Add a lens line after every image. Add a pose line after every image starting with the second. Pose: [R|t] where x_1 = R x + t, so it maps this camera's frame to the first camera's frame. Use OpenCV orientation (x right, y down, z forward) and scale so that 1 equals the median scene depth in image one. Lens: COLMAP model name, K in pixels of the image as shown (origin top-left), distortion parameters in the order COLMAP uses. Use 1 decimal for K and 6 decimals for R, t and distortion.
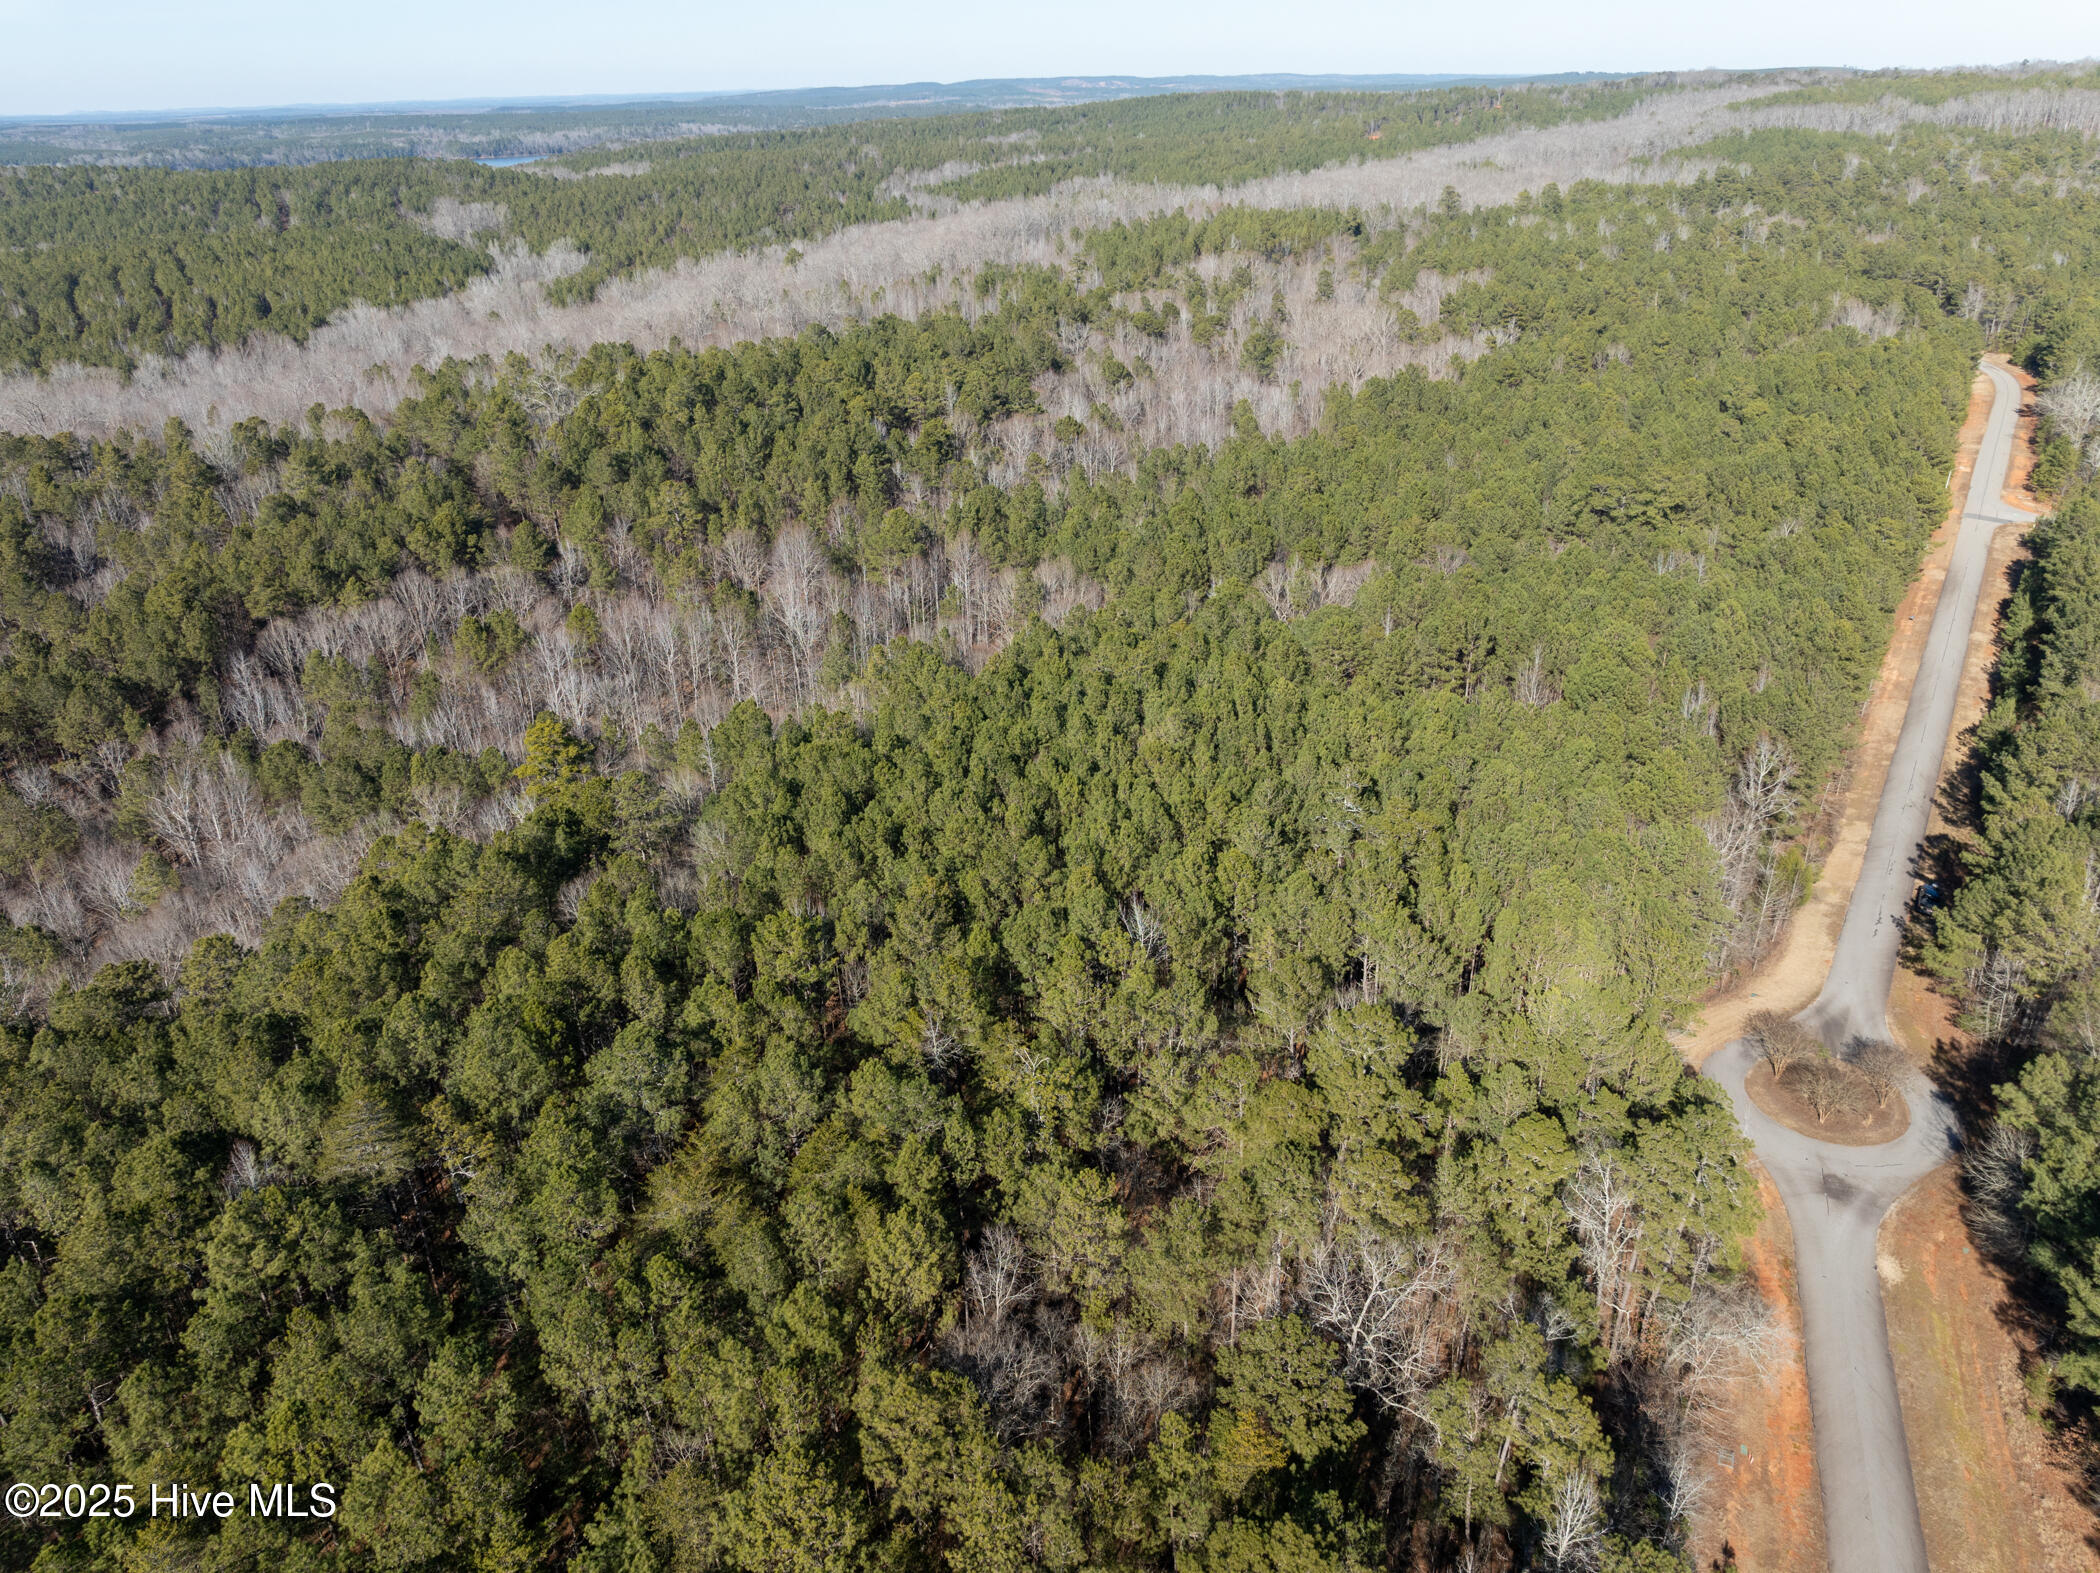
lens RADIAL K [[1475.3, 0, 1050.4], [0, 1475.3, 789.9], [0, 0, 1]] dist [-0.053424, 0.025325]
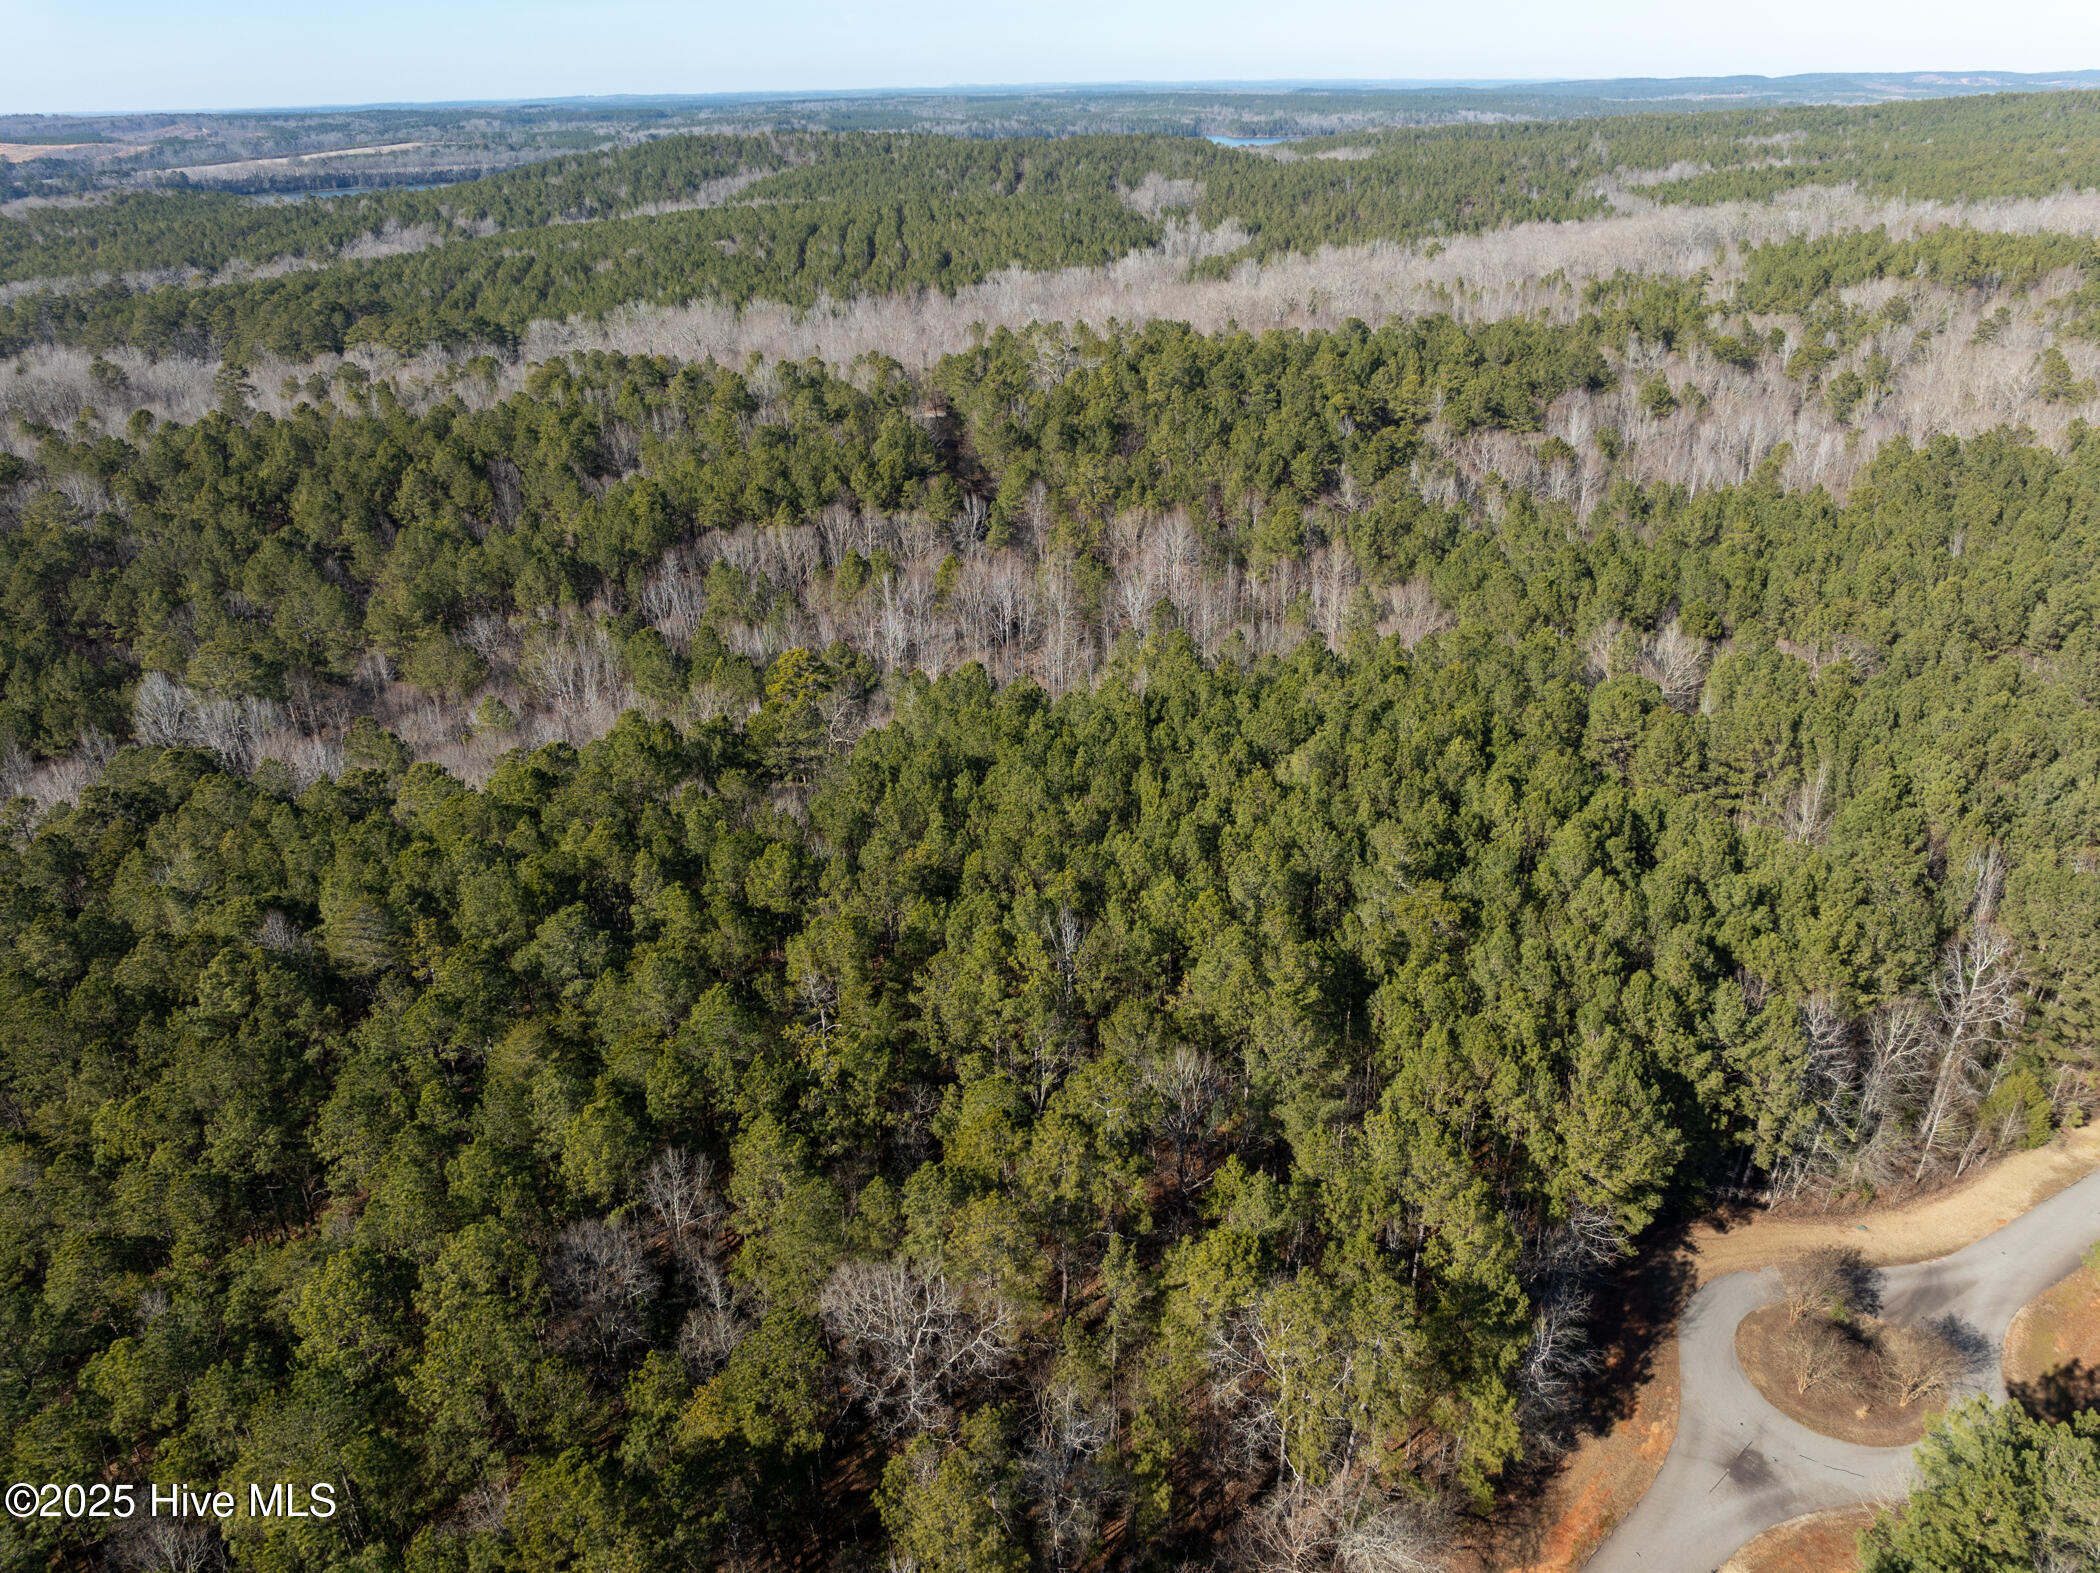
lens RADIAL K [[1475.3, 0, 1058.7], [0, 1475.3, 783.4], [0, 0, 1]] dist [-0.053424, 0.025325]
pose [[0.886814, 0.206107, -0.413619, 0.154550], [-0.204355, 0.977668, 0.049029, -0.019994], [0.414487, 0.041046, 0.909129, 0.031917]]
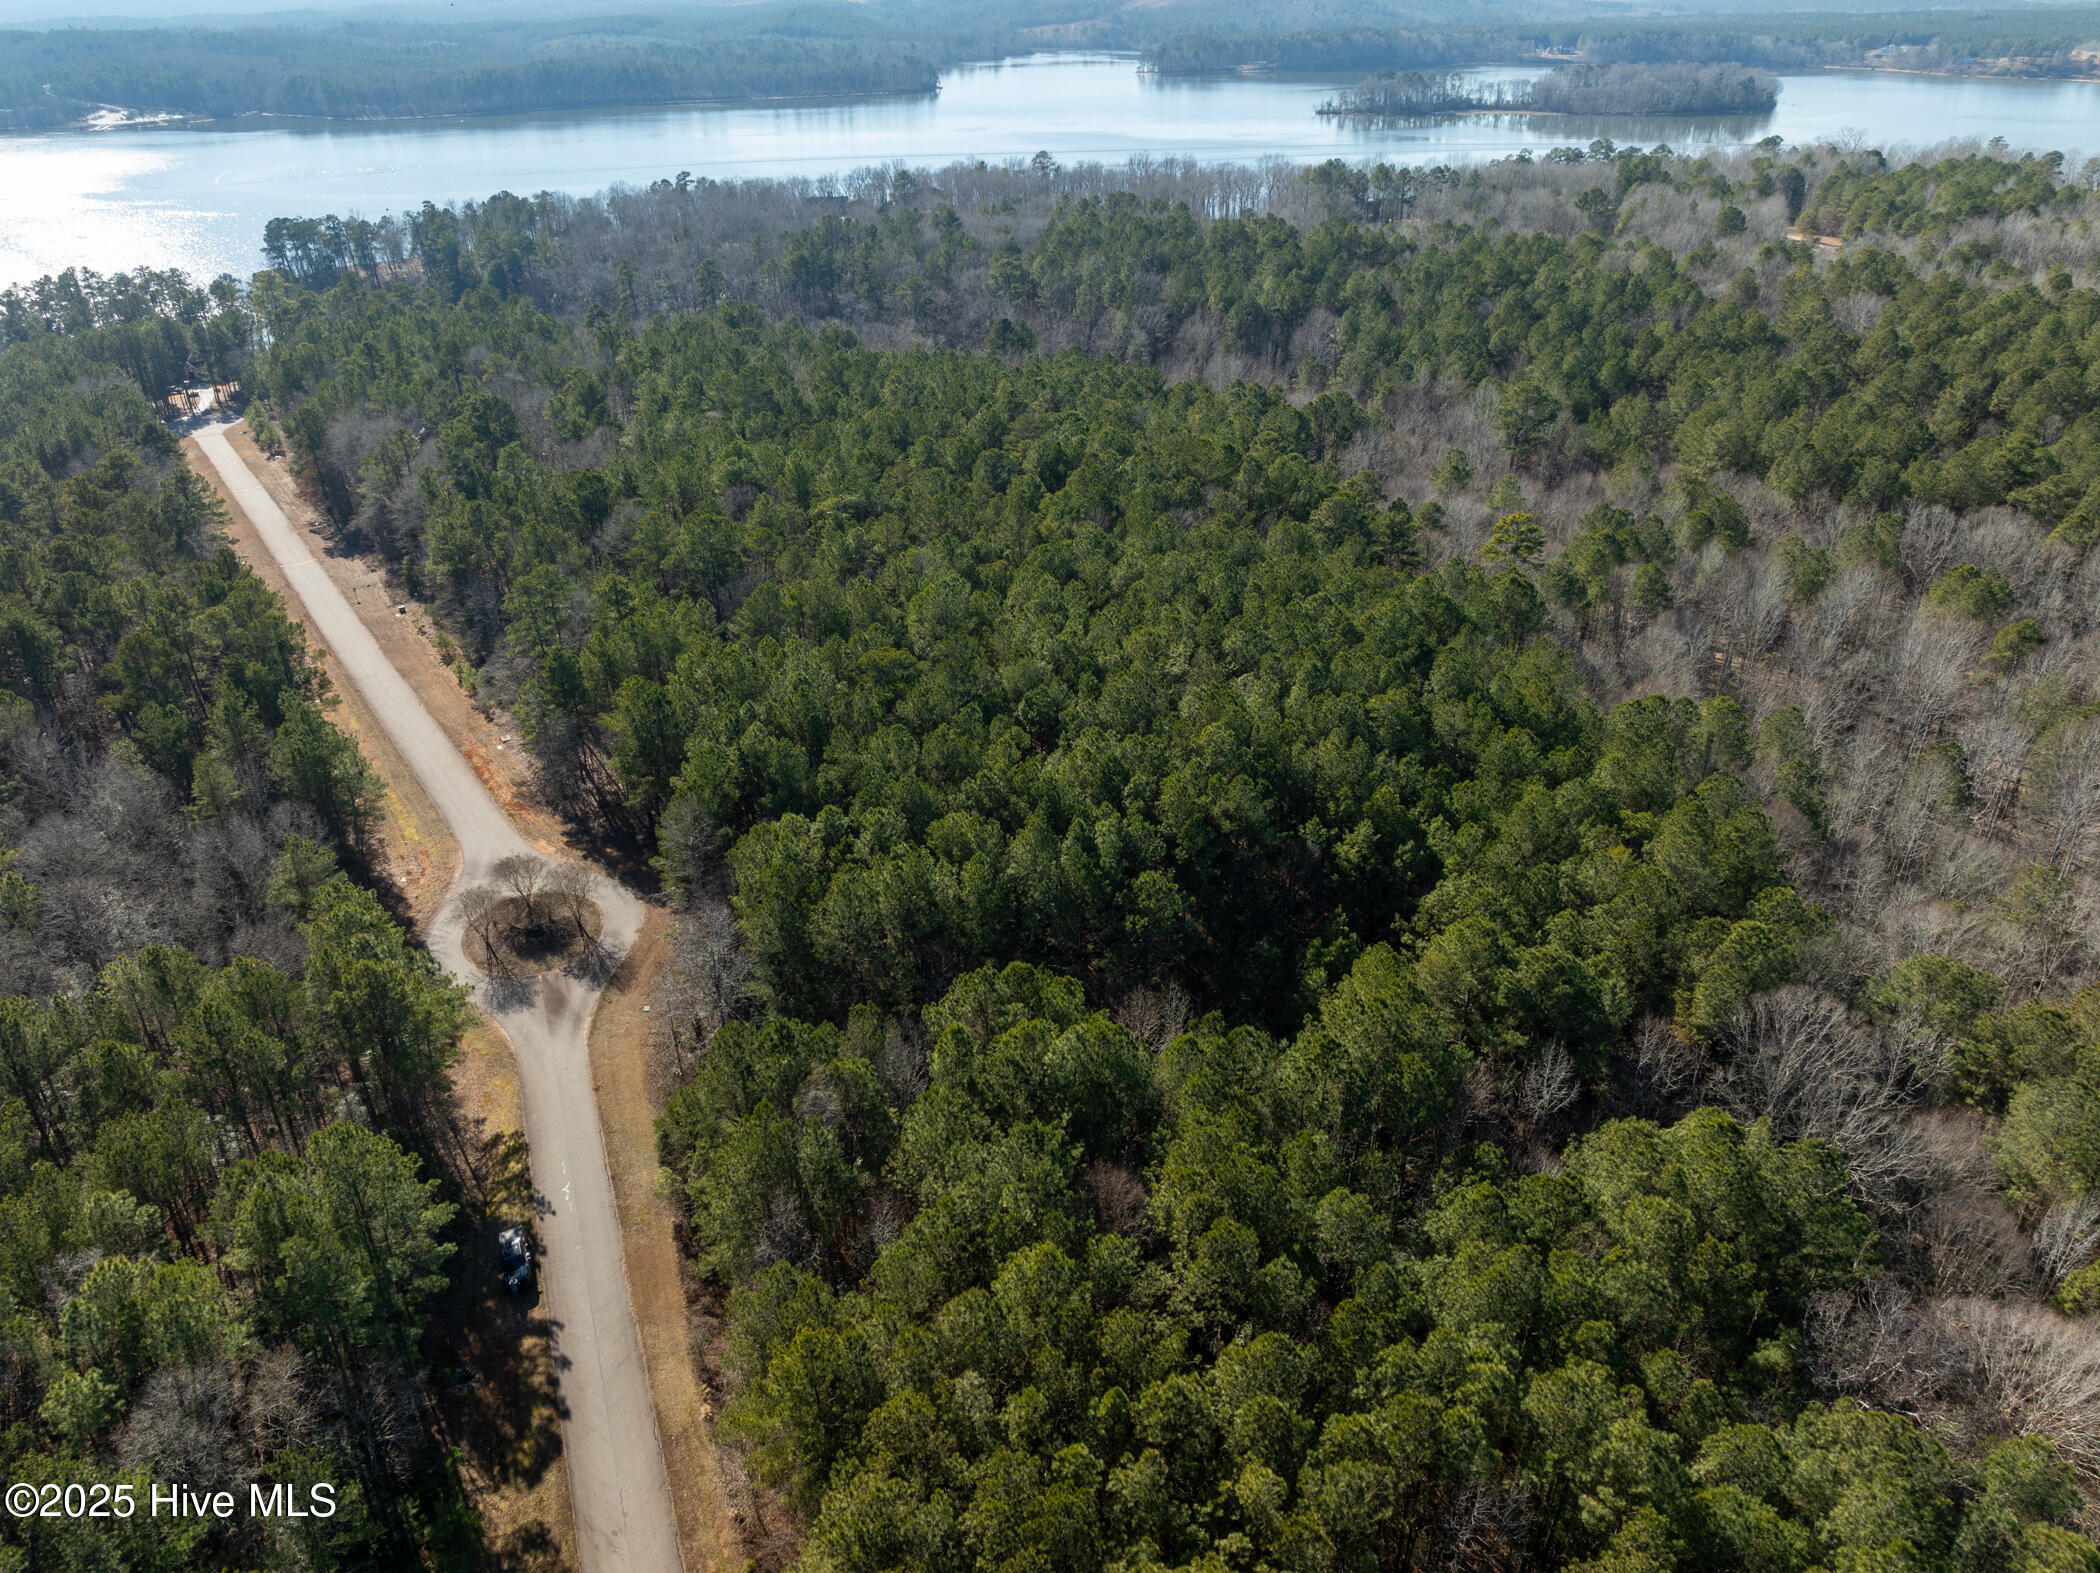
lens RADIAL K [[1475.3, 0, 1048.5], [0, 1475.3, 792.4], [0, 0, 1]] dist [-0.053424, 0.025325]
pose [[-0.574065, 0.425536, -0.699549, 0.387823], [-0.336478, 0.656280, 0.675336, -0.275916], [0.746480, 0.623070, -0.233564, 0.552068]]
